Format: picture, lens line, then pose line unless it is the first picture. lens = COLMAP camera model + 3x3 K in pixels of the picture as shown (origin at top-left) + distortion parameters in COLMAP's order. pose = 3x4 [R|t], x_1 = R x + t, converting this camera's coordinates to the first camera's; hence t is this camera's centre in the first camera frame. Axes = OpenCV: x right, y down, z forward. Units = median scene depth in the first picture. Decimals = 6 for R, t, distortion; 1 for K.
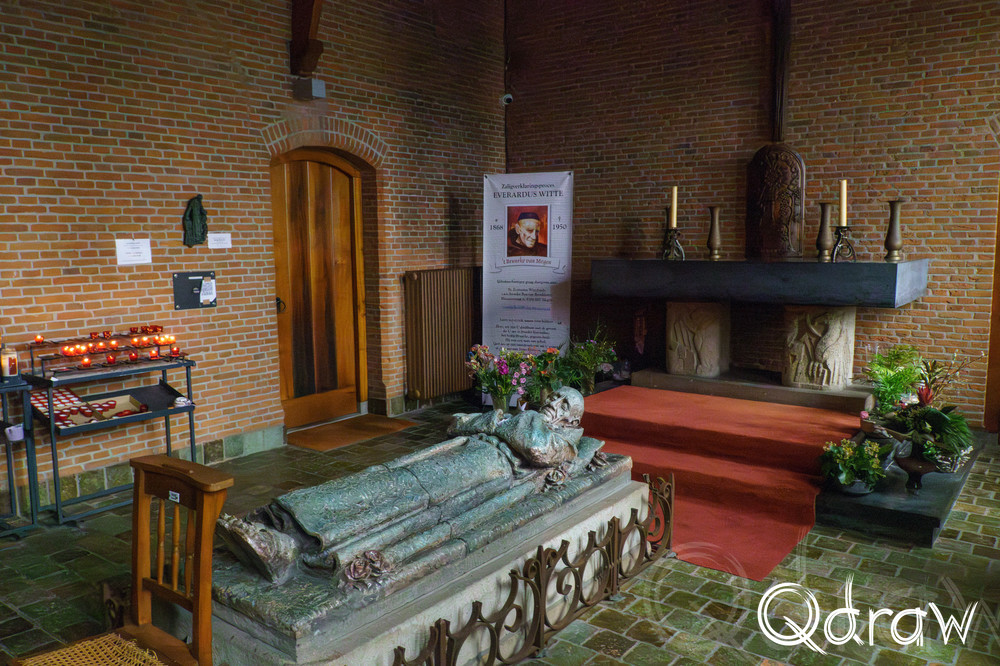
lens RADIAL K [[792.9, 0, 499.4], [0, 792.9, 332.3], [0, 0, 1]] dist [0.005900, -0.003374]
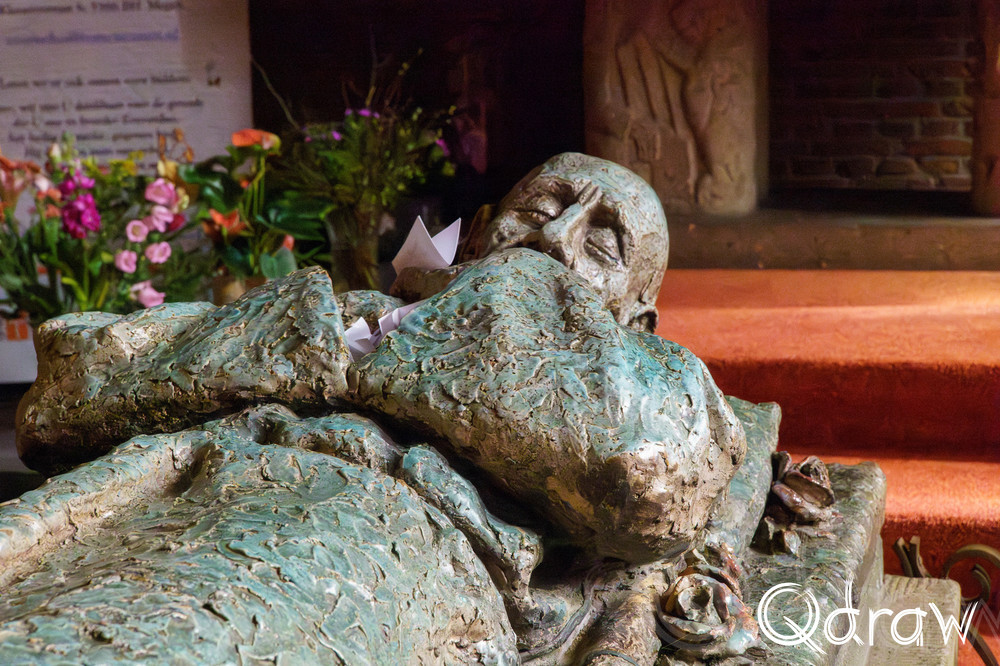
lens RADIAL K [[1812.9, 0, 500.1], [0, 1812.9, 332.9], [0, 0, 1]] dist [0.004520, 0.000000]
pose [[0.943507, -0.084576, 0.320378, -0.094346], [0.068283, 0.995752, 0.061775, 0.093056], [-0.324241, -0.036408, 0.945273, 0.636341]]
